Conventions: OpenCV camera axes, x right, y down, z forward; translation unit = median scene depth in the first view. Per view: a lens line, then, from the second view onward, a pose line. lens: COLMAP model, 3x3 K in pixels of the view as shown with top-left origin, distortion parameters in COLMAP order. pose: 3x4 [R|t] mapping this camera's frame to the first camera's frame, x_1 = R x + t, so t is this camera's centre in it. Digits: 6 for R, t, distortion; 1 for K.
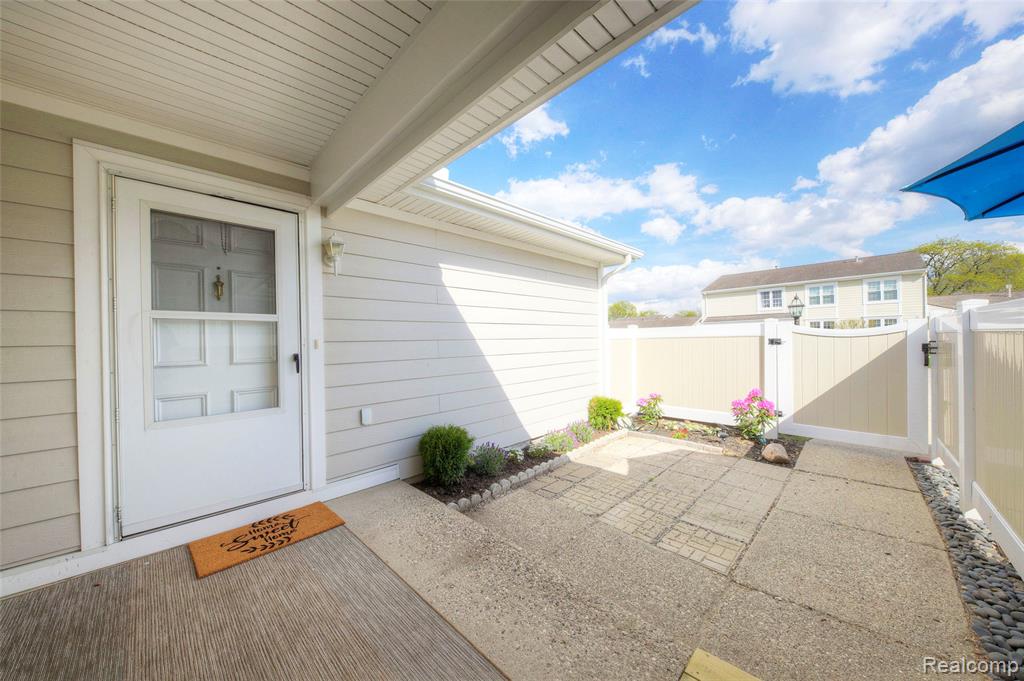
lens RADIAL K [[352.9, 0, 508.3], [0, 352.9, 341.0], [0, 0, 1]] dist [-0.000736, -0.002989]
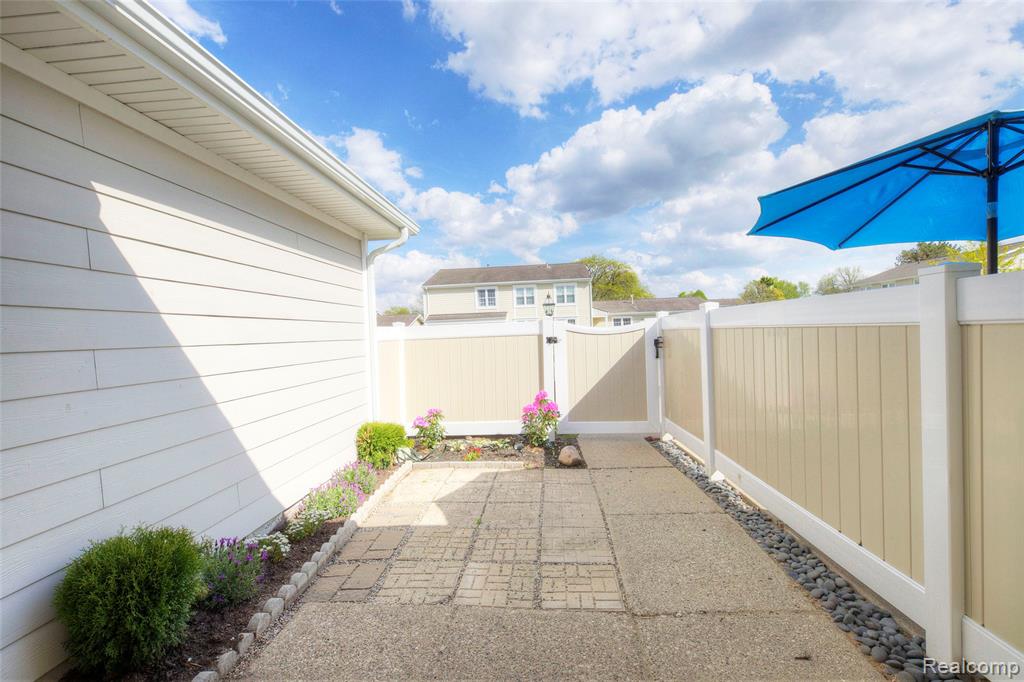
lens RADIAL K [[443.7, 0, 508.7], [0, 443.7, 338.9], [0, 0, 1]] dist [0.003185, 0.000669]
pose [[0.747642, -0.016552, 0.663896, -0.138133], [0.023990, 0.999710, -0.002091, -0.001880], [-0.663669, 0.017490, 0.747822, 0.167330]]
